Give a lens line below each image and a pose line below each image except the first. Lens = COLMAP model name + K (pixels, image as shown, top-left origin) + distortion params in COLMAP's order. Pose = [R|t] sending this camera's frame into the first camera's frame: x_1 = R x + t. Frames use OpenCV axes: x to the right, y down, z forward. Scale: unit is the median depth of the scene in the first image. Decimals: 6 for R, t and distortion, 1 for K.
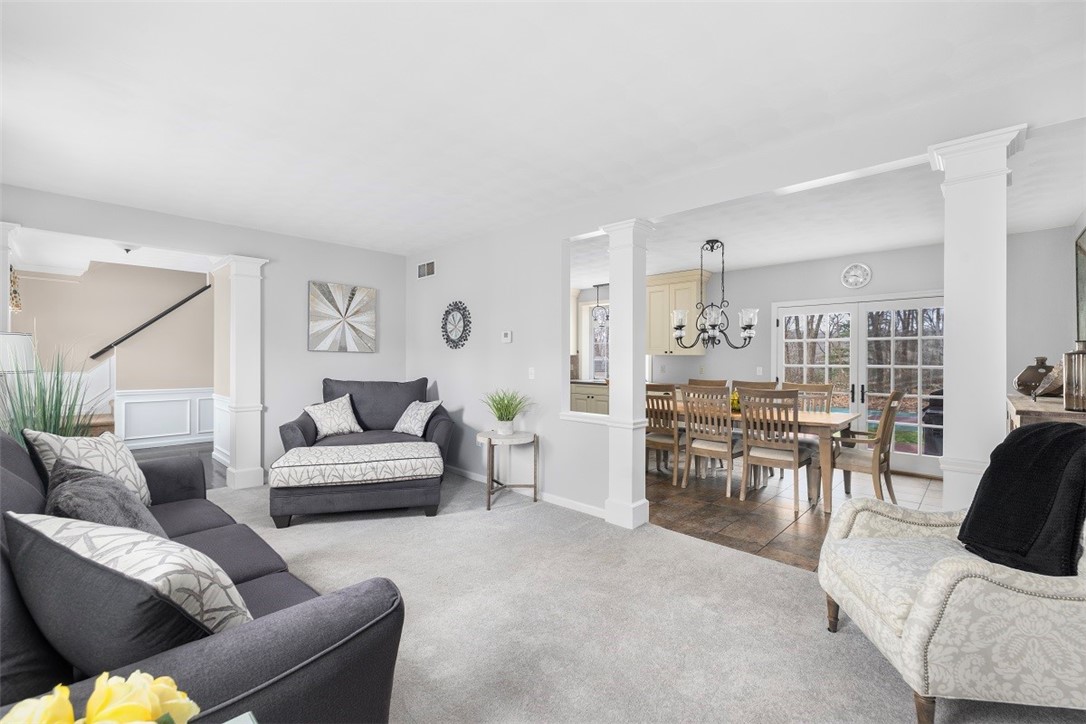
lens RADIAL K [[458.8, 0, 543.8], [0, 458.8, 358.1], [0, 0, 1]] dist [0.000309, 0.000117]
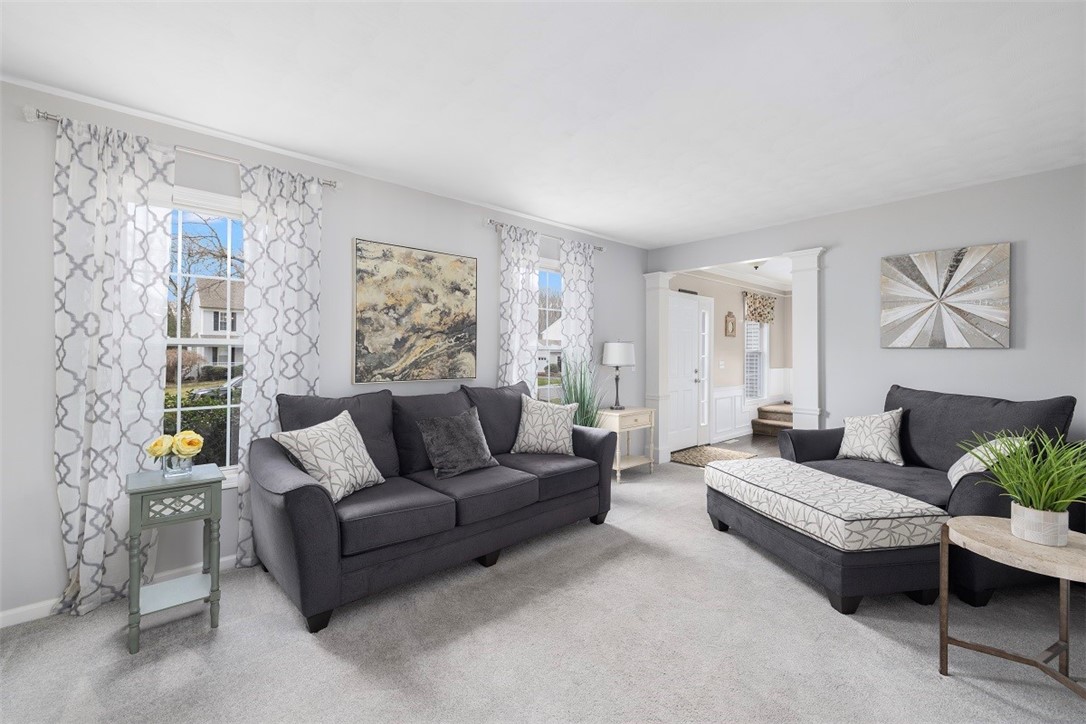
lens RADIAL K [[458.8, 0, 543.8], [0, 458.8, 358.1], [0, 0, 1]] dist [0.000309, 0.000117]
pose [[-0.065144, 0.001449, -0.997875, 0.294129], [-0.003547, 0.999992, 0.001684, 0.001980], [0.997870, 0.003650, -0.065138, 0.470287]]
